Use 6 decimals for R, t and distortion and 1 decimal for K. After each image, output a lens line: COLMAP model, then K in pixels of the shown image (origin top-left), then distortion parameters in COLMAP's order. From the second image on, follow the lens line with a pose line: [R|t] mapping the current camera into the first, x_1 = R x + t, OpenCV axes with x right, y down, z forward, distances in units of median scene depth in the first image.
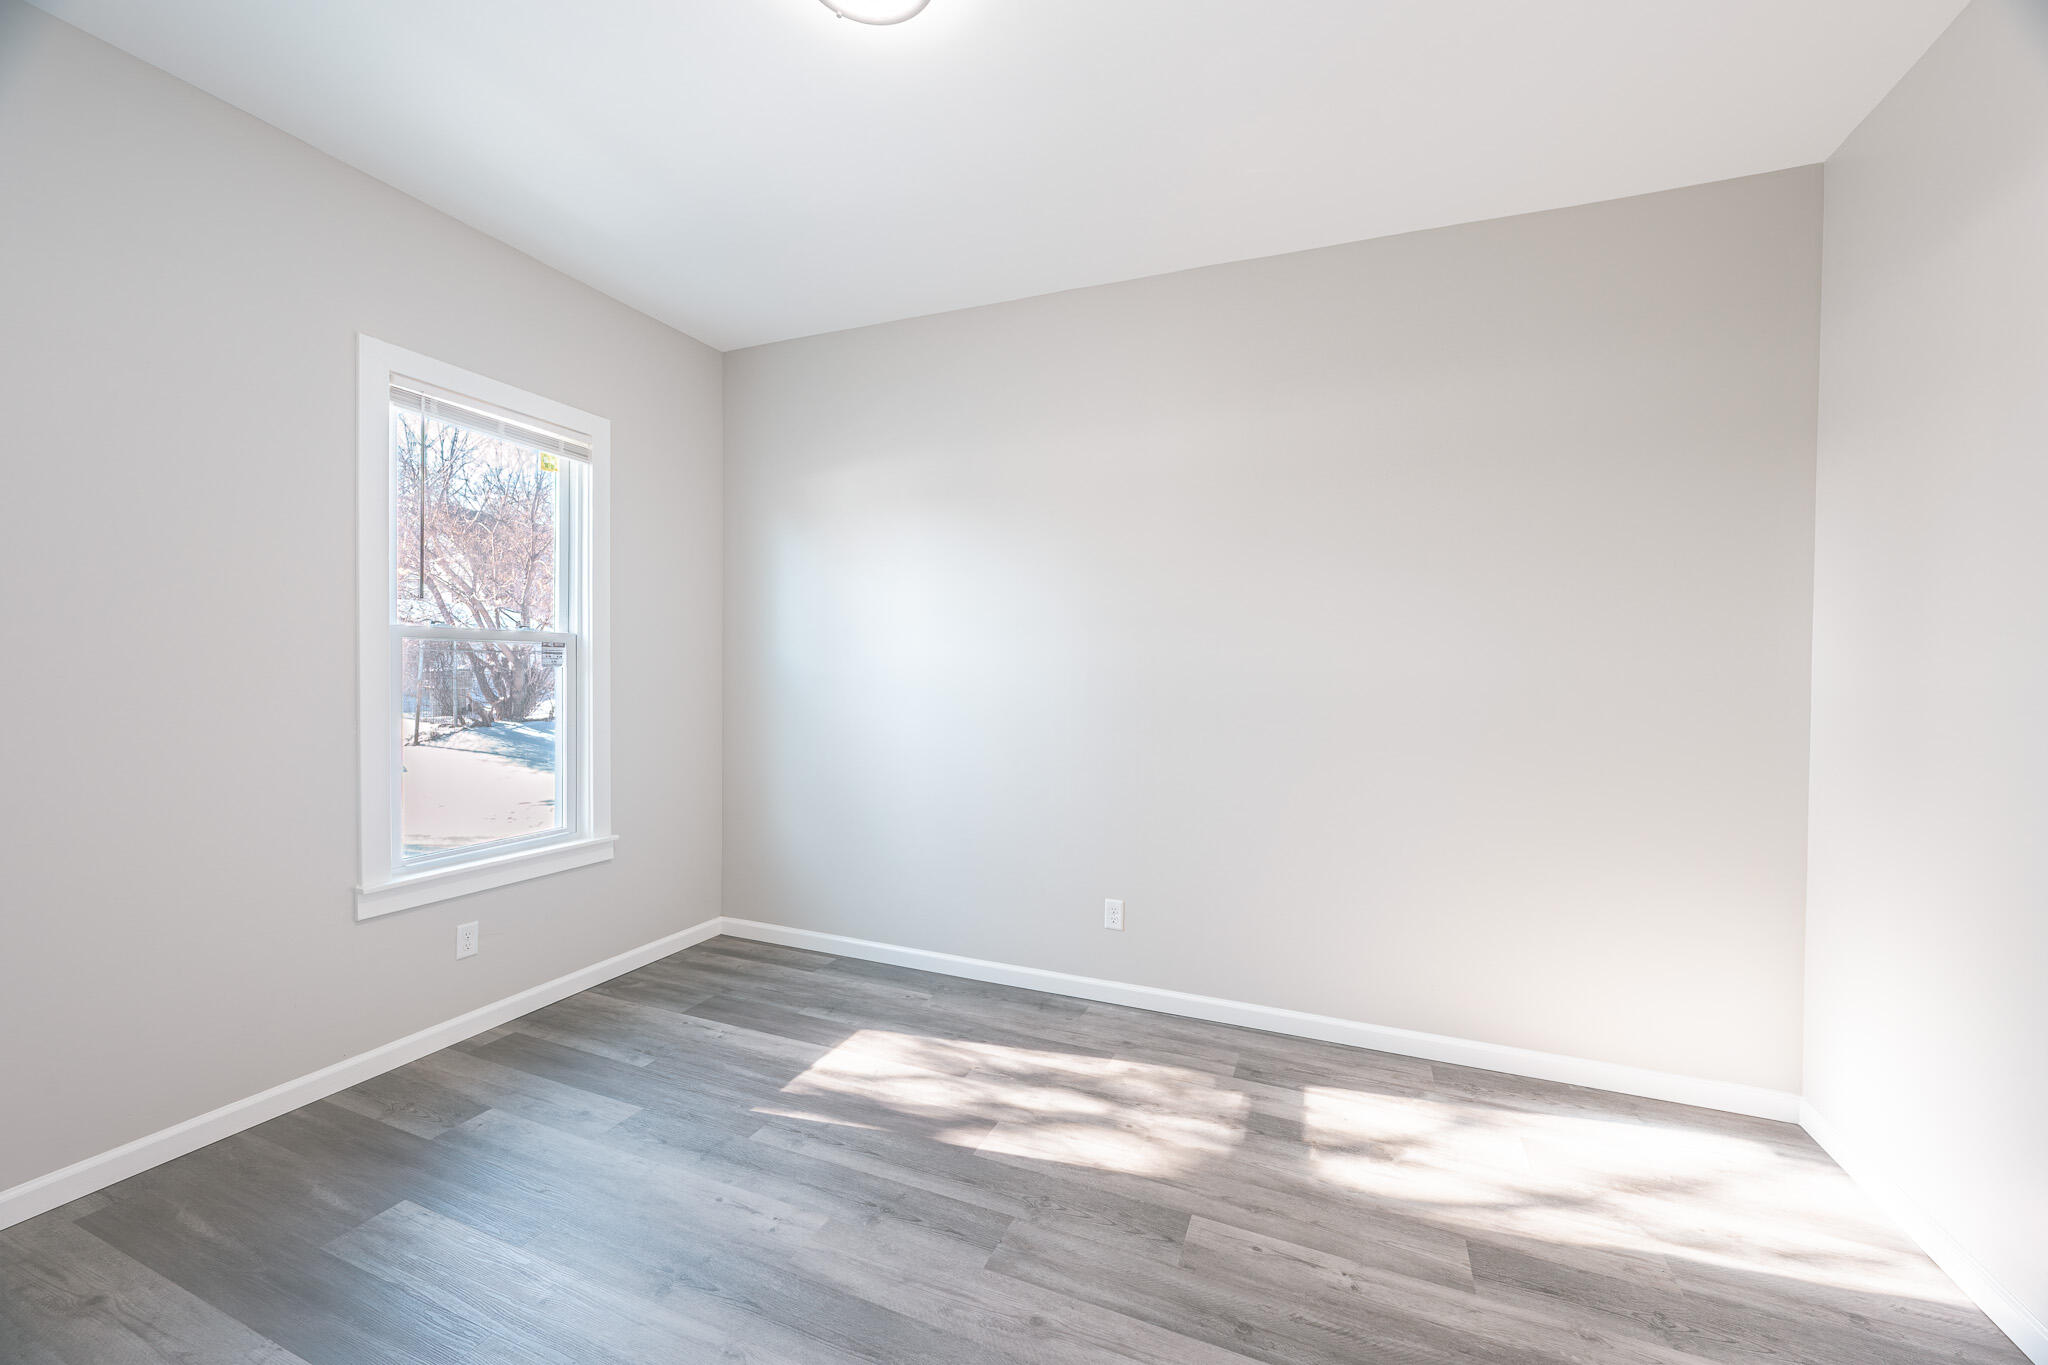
lens RADIAL K [[809.8, 0, 1017.6], [0, 809.8, 680.9], [0, 0, 1]] dist [0.000164, 0.000168]
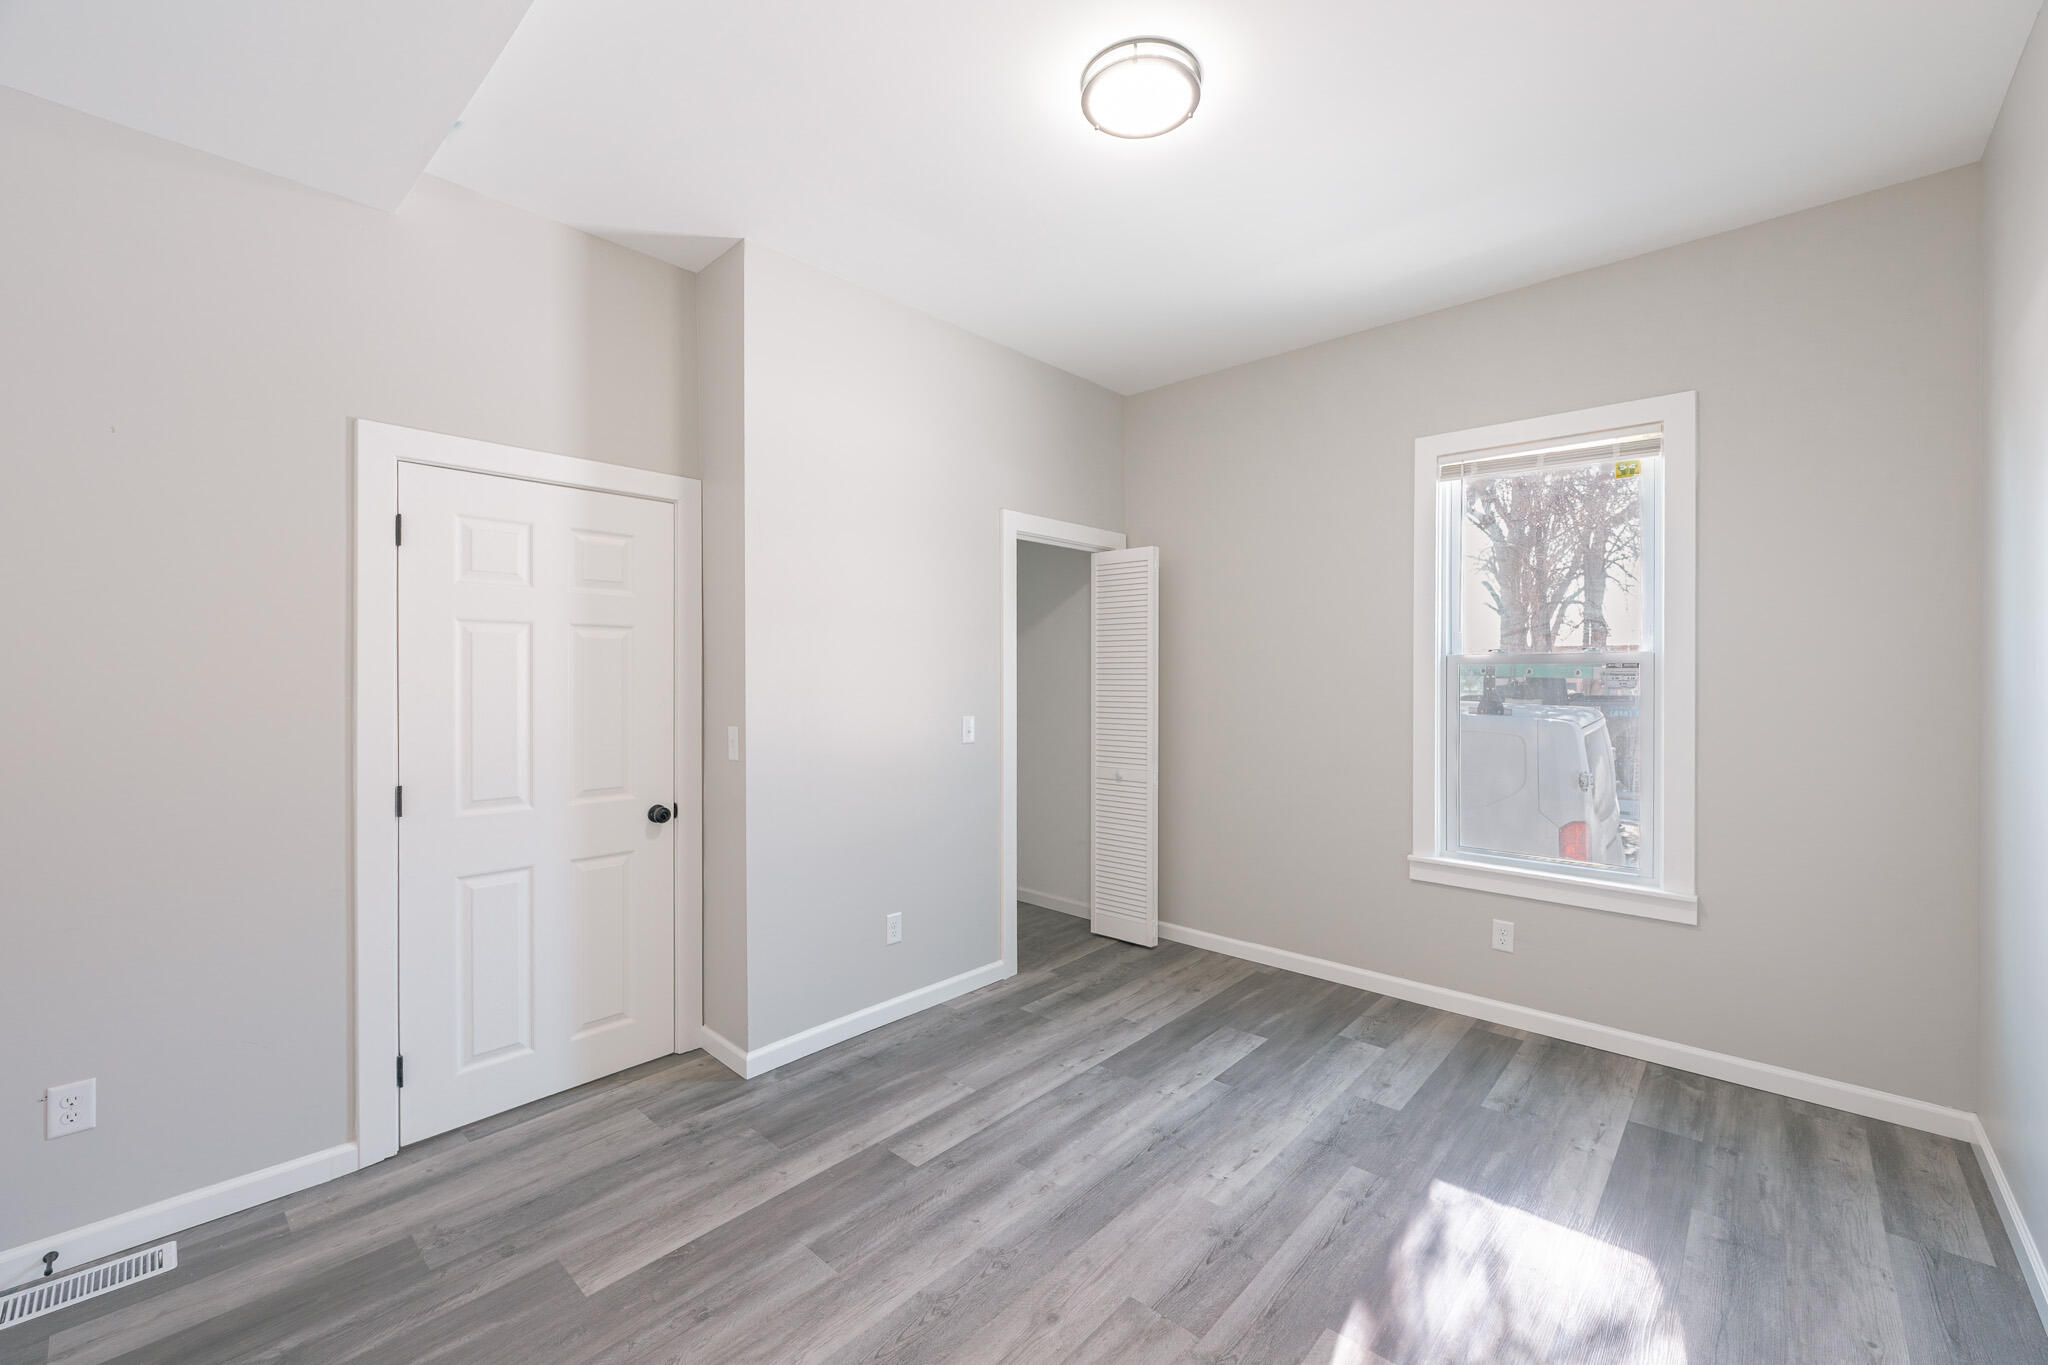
lens RADIAL K [[809.8, 0, 1017.6], [0, 809.8, 680.9], [0, 0, 1]] dist [0.000164, 0.000168]
pose [[-0.337527, -0.003085, -0.941311, 0.608591], [-0.016193, 0.999866, 0.002529, -0.021466], [0.941177, 0.016096, -0.337531, 0.768066]]
